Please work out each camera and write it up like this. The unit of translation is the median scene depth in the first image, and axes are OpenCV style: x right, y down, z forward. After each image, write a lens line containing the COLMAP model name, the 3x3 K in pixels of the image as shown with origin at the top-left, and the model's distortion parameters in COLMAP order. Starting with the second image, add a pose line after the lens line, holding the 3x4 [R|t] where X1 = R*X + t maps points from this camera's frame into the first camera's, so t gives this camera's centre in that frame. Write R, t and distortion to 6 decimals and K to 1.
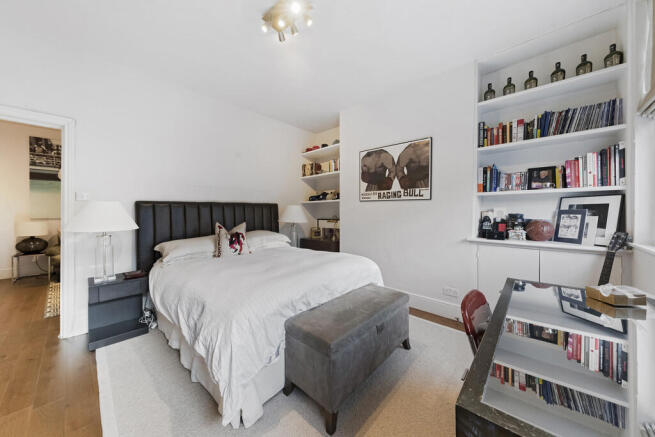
lens RADIAL K [[227.3, 0, 327.5], [0, 227.3, 216.1], [0, 0, 1]] dist [0.001073, 0.000027]
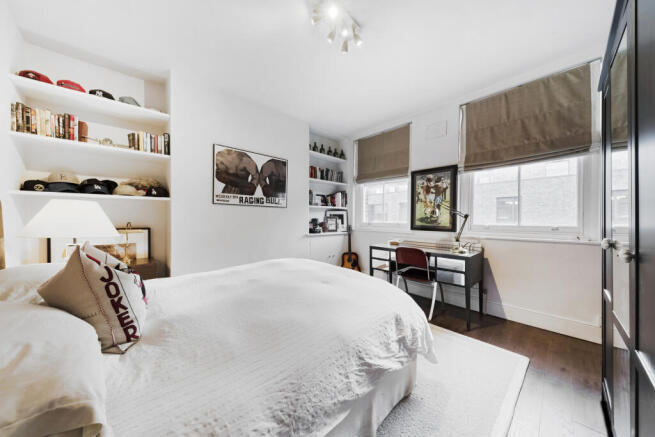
lens RADIAL K [[227.3, 0, 327.8], [0, 227.3, 217.0], [0, 0, 1]] dist [0.001073, 0.000027]
pose [[0.067062, 0.006161, 0.997730, -0.810176], [0.013446, 0.999885, -0.007078, -0.006300], [-0.997658, 0.013890, 0.066972, 0.658137]]
